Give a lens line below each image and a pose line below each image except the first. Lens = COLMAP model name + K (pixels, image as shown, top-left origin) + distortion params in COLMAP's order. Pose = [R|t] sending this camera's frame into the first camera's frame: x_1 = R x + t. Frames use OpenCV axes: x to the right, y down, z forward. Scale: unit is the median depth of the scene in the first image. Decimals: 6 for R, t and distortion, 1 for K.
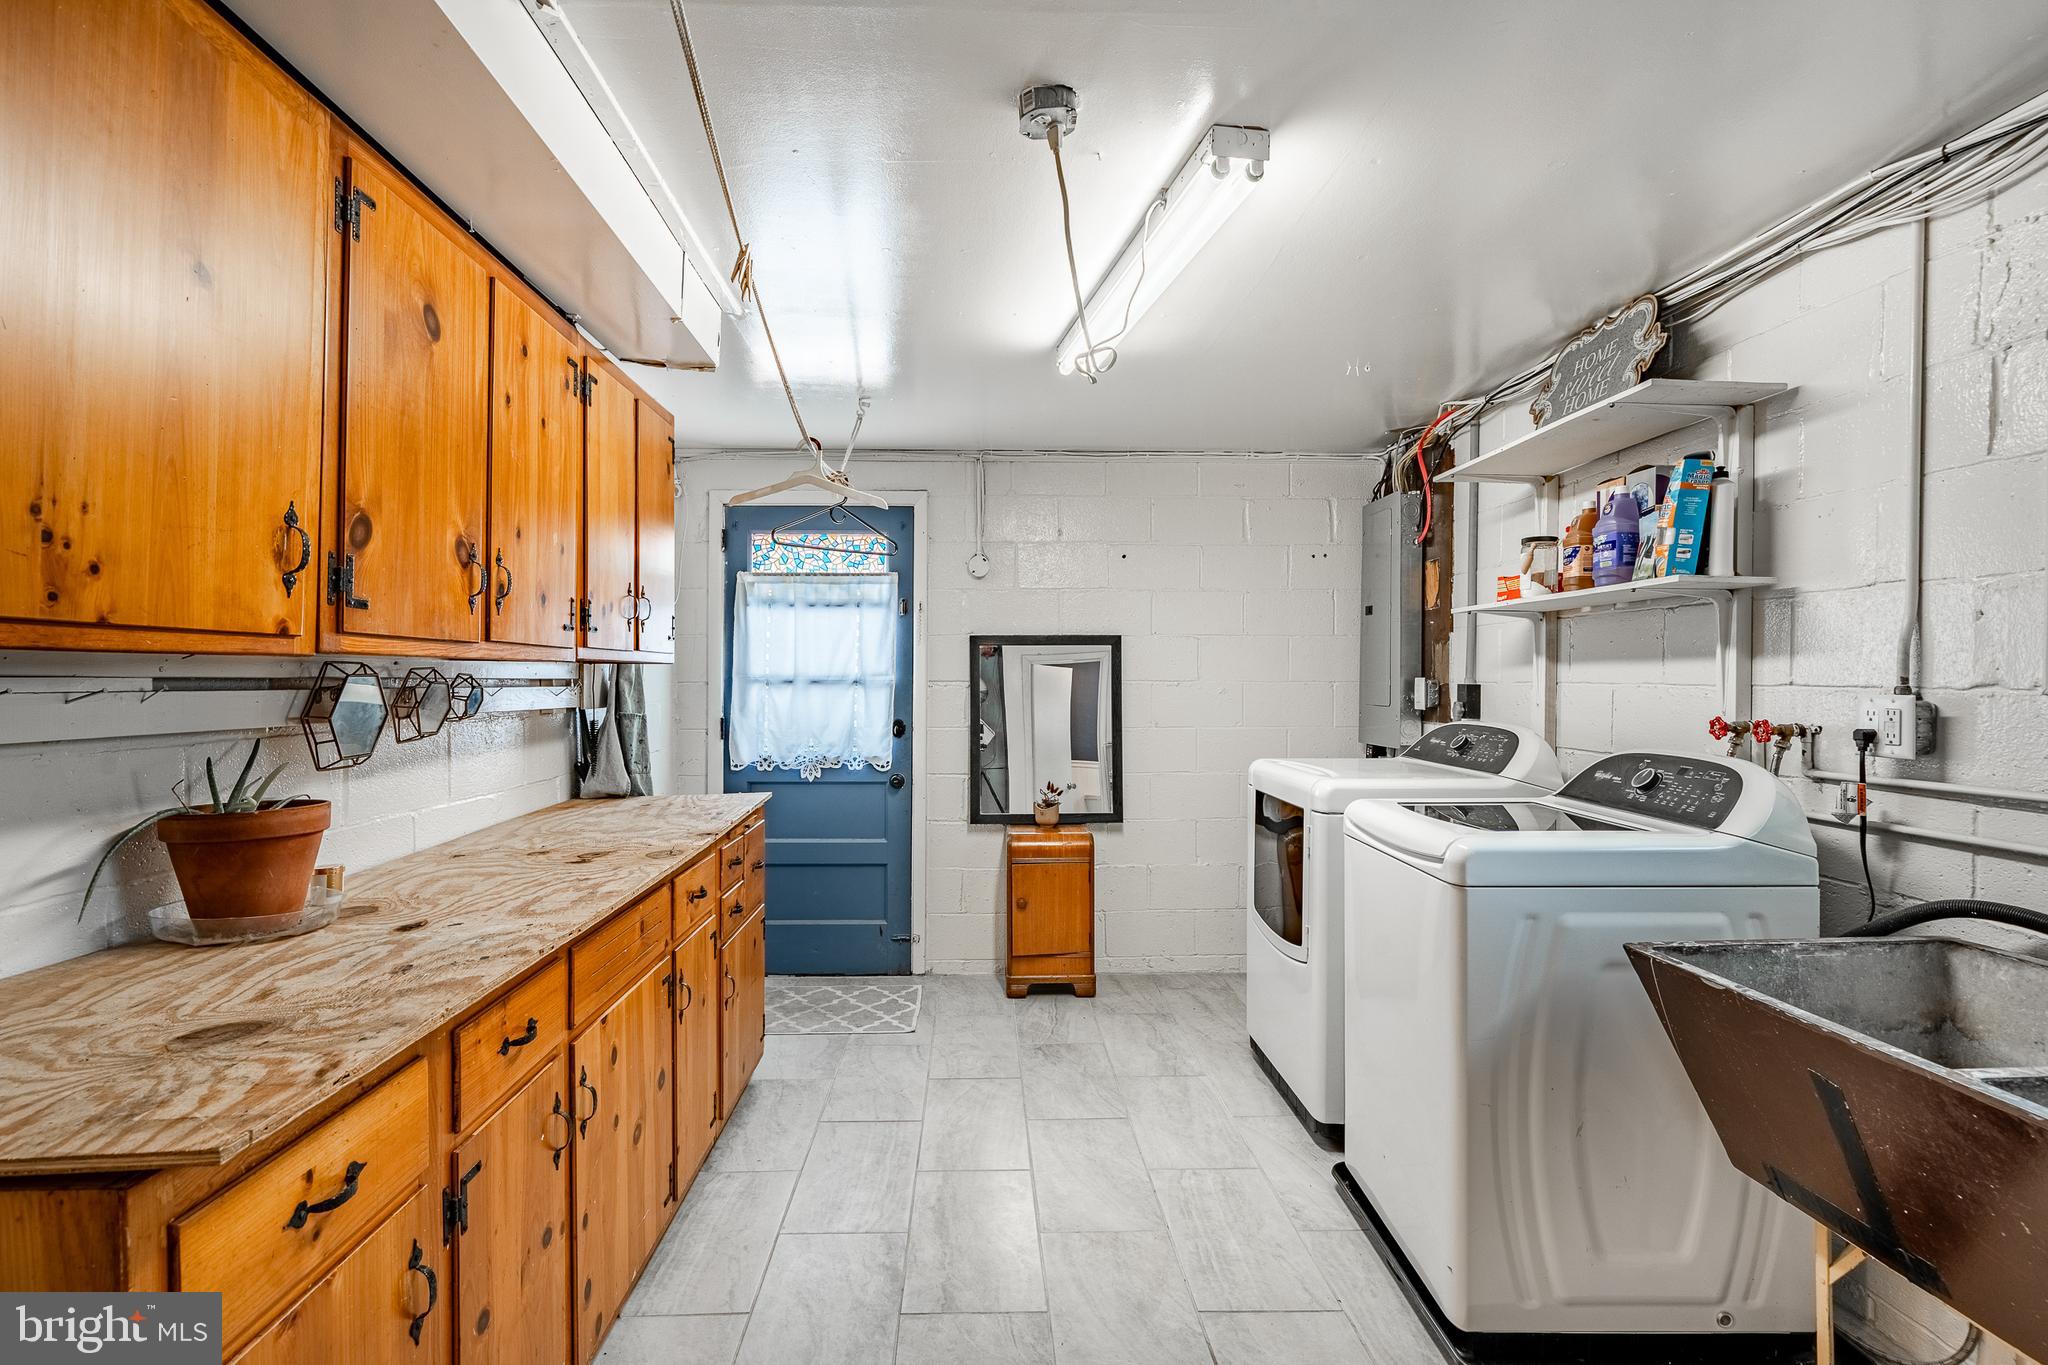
lens RADIAL K [[1010.9, 0, 1020.8], [0, 1010.9, 680.9], [0, 0, 1]] dist [0.003368, 0.000361]
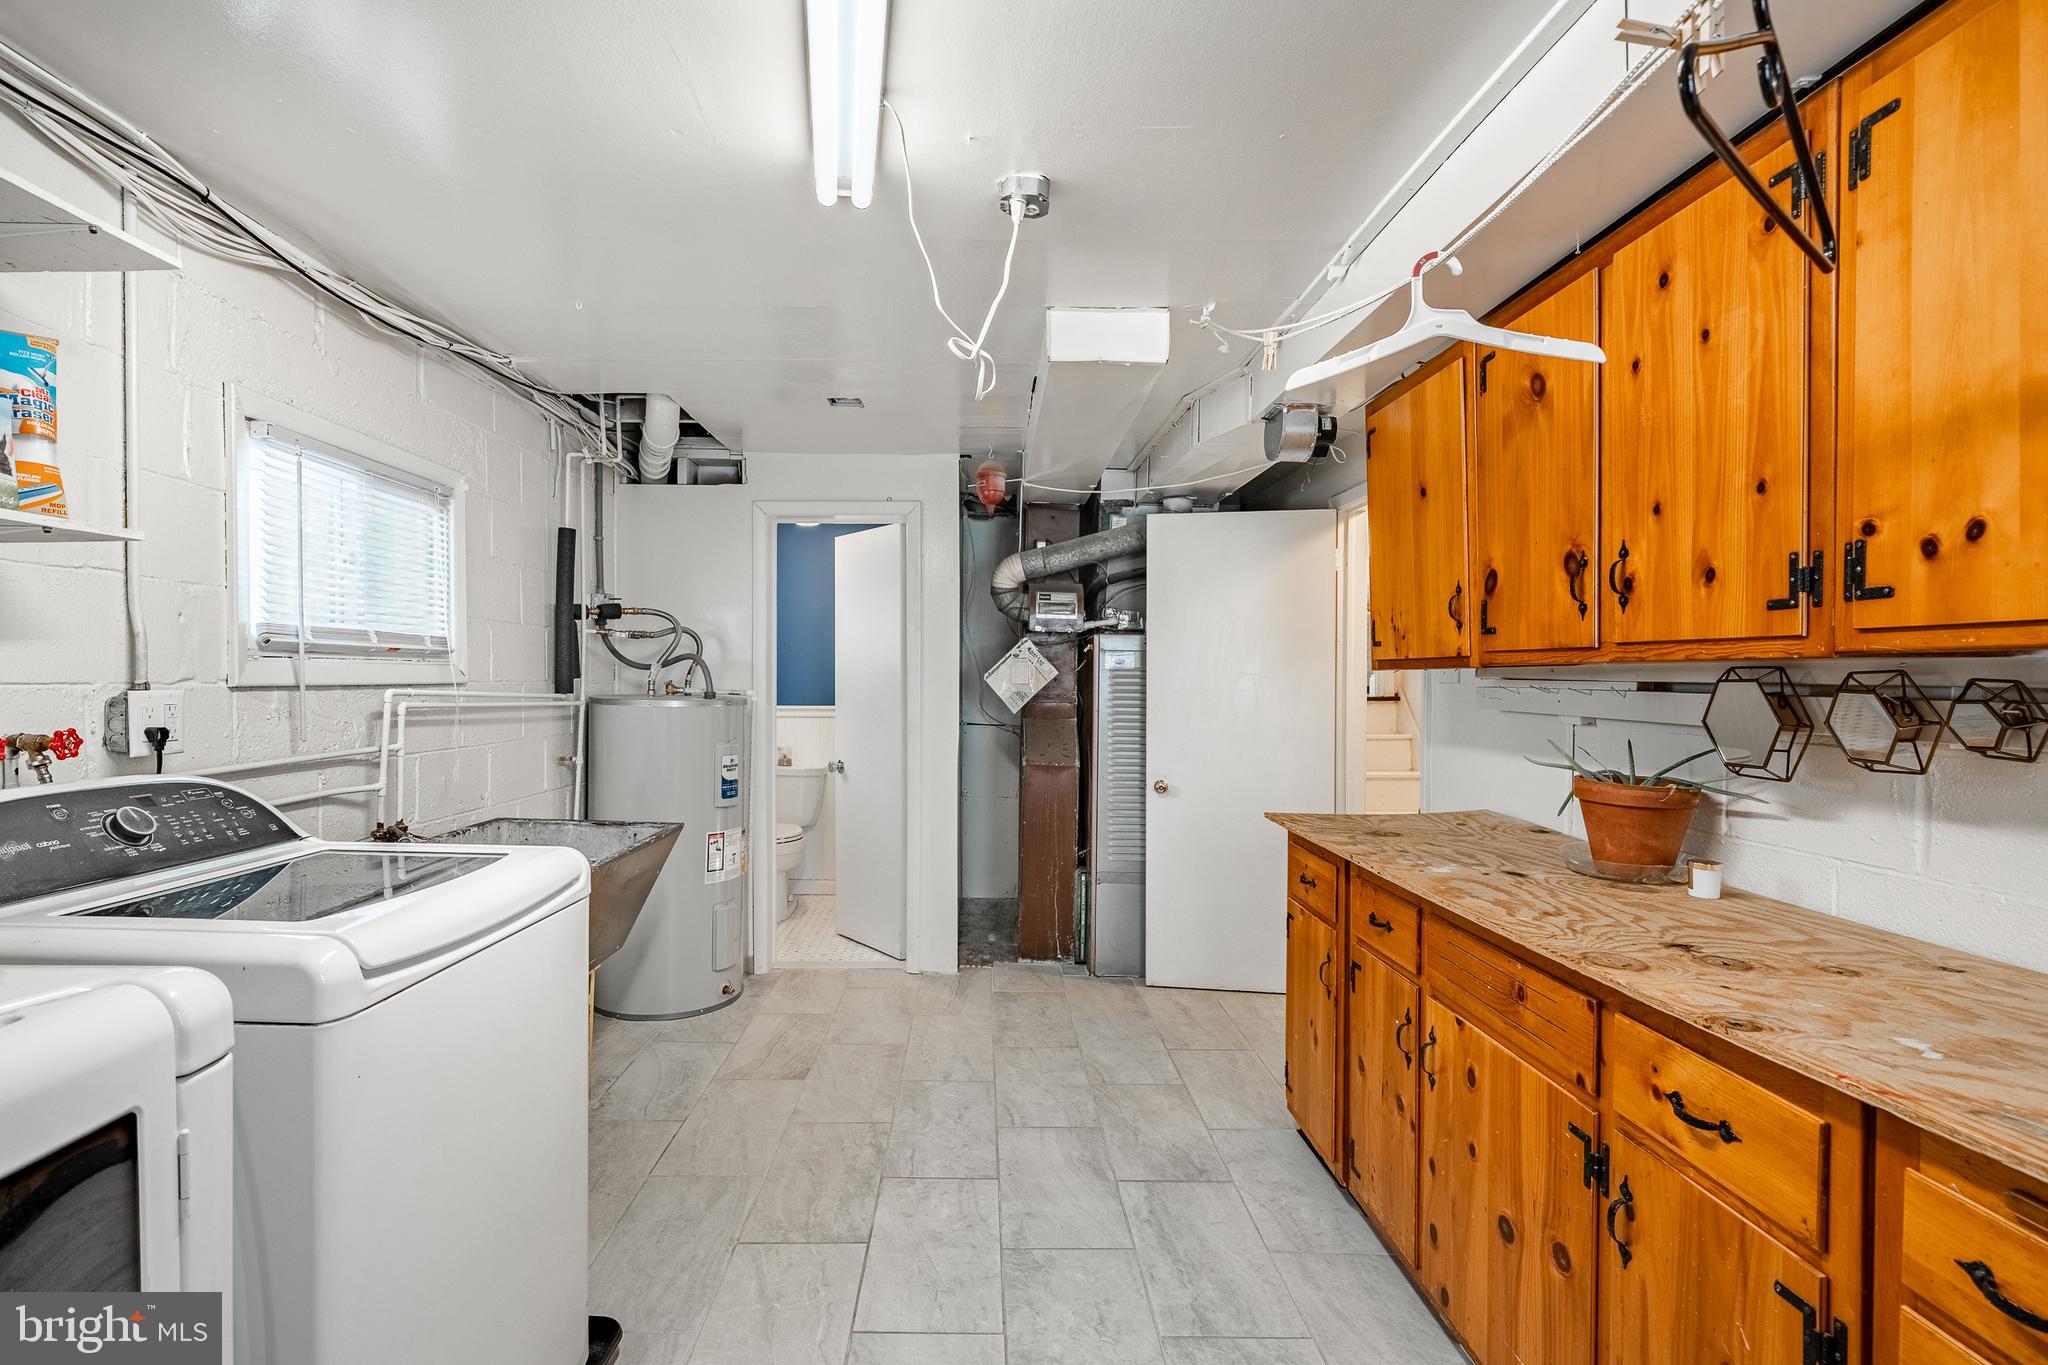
lens RADIAL K [[966.8, 0, 1018.8], [0, 966.8, 681.5], [0, 0, 1]] dist [-0.002376, -0.000116]
pose [[-0.999848, -0.007685, 0.015638, 0.010582], [-0.007480, 0.999886, 0.013135, -0.013652], [-0.015737, 0.013016, -0.999791, 2.036614]]
